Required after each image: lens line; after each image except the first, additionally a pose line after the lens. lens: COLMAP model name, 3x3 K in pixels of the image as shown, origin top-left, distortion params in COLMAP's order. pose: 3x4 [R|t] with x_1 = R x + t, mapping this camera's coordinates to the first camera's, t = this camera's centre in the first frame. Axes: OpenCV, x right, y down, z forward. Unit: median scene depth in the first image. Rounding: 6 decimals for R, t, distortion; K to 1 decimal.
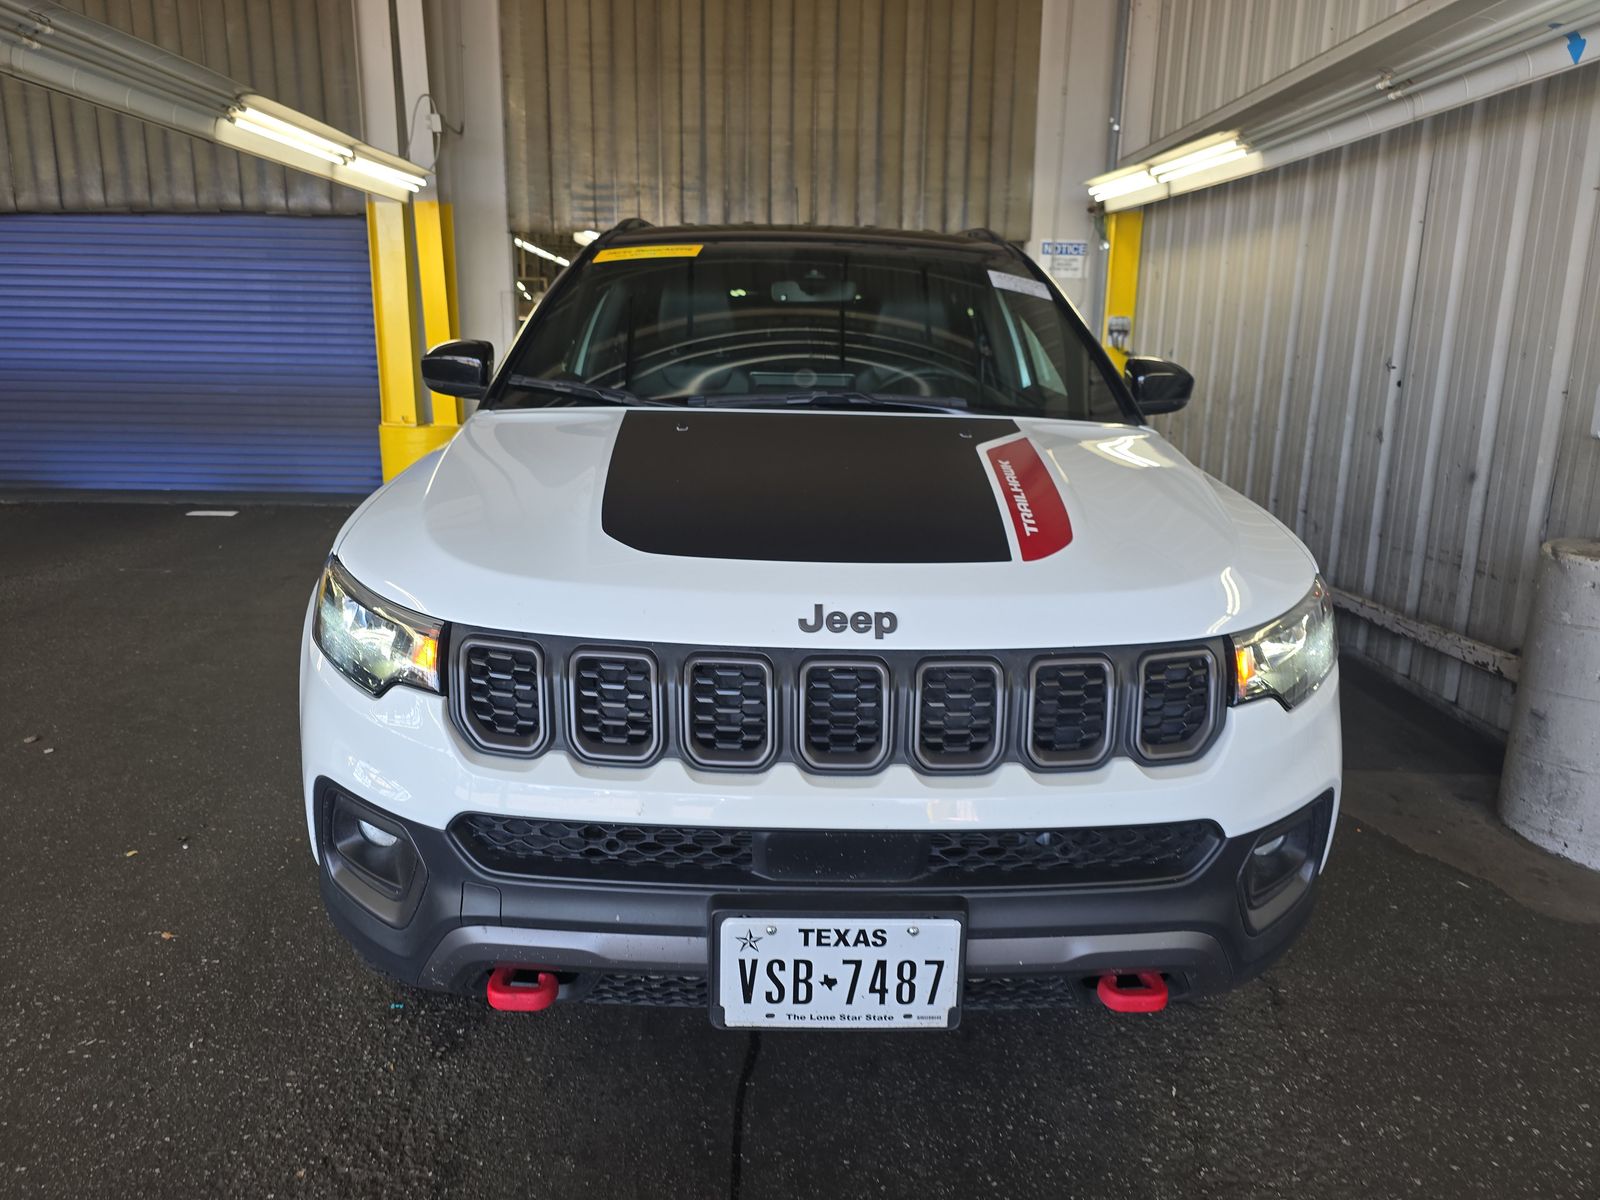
lens RADIAL K [[1106.3, 0, 796.1], [0, 1106.3, 598.3], [0, 0, 1]] dist [0.041011, -0.025630]
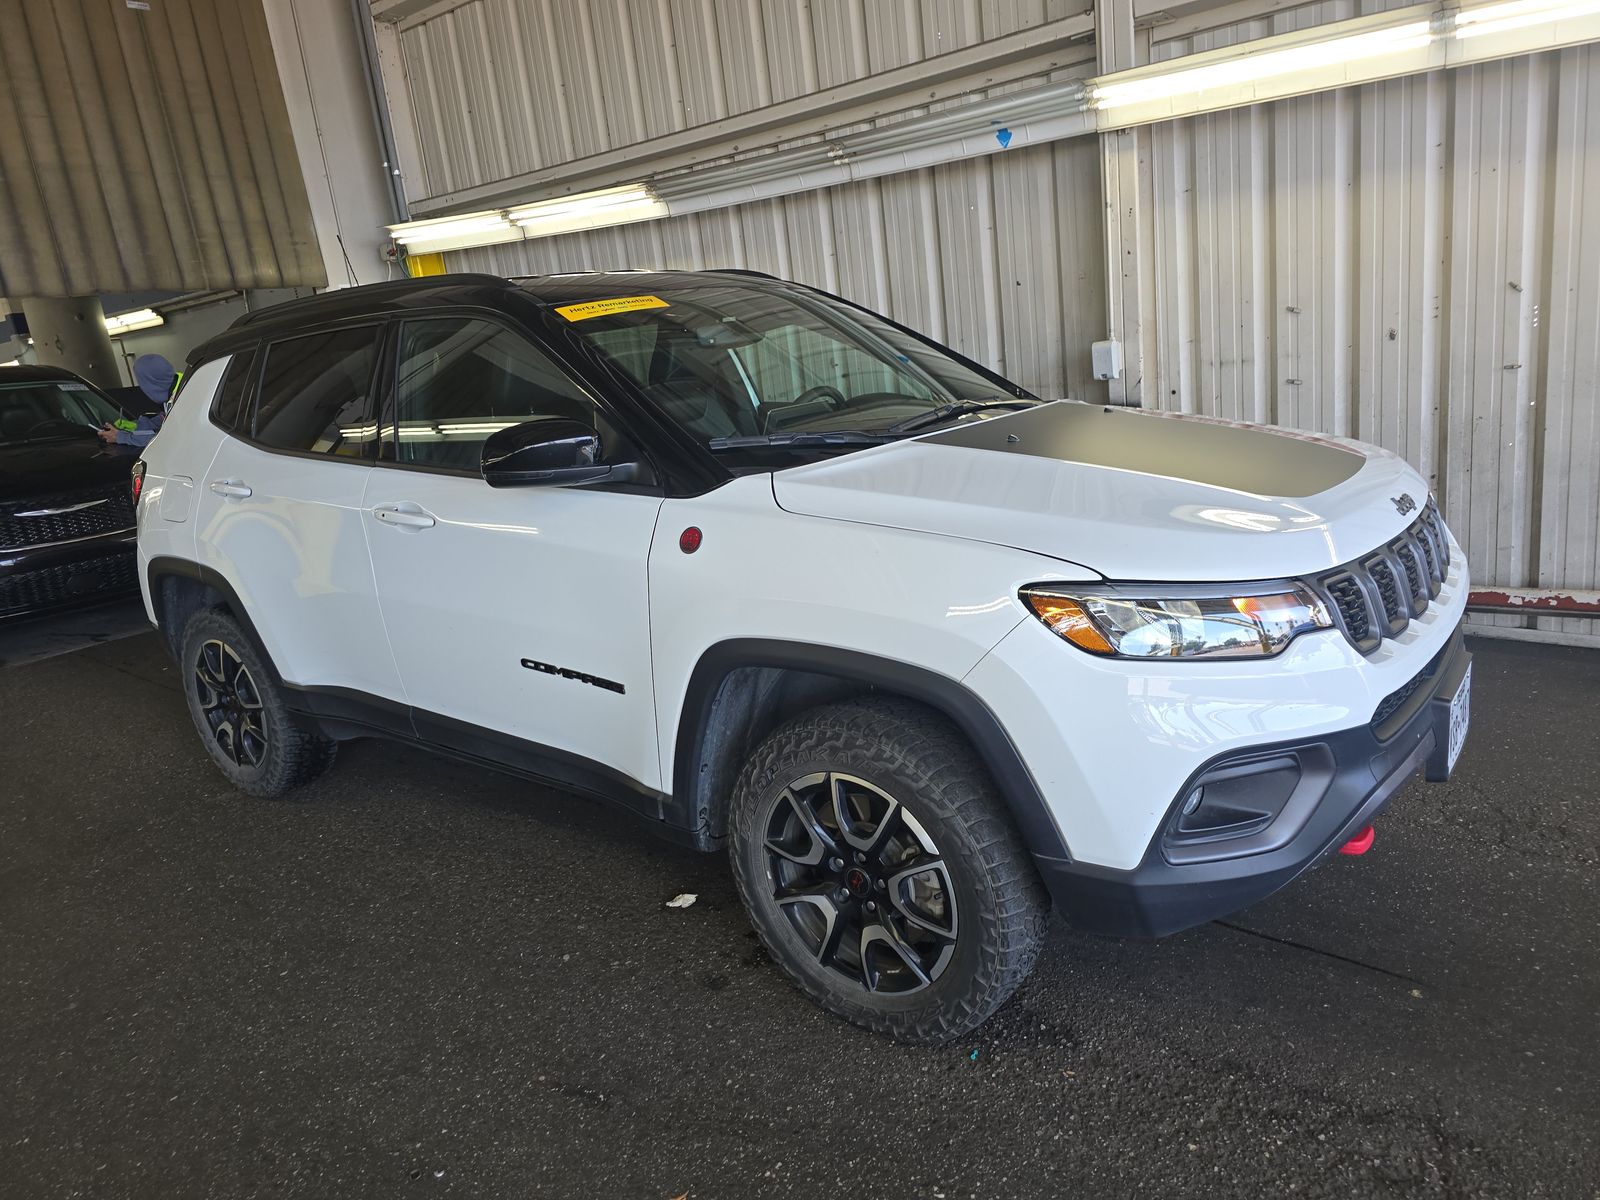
lens RADIAL K [[1106.3, 0, 793.8], [0, 1106.3, 597.8], [0, 0, 1]] dist [0.041011, -0.025630]
pose [[0.632250, -0.257244, 0.730811, -0.343938], [0.280376, 0.955306, 0.093702, -0.052619], [-0.722253, 0.145659, 0.676117, 0.125144]]
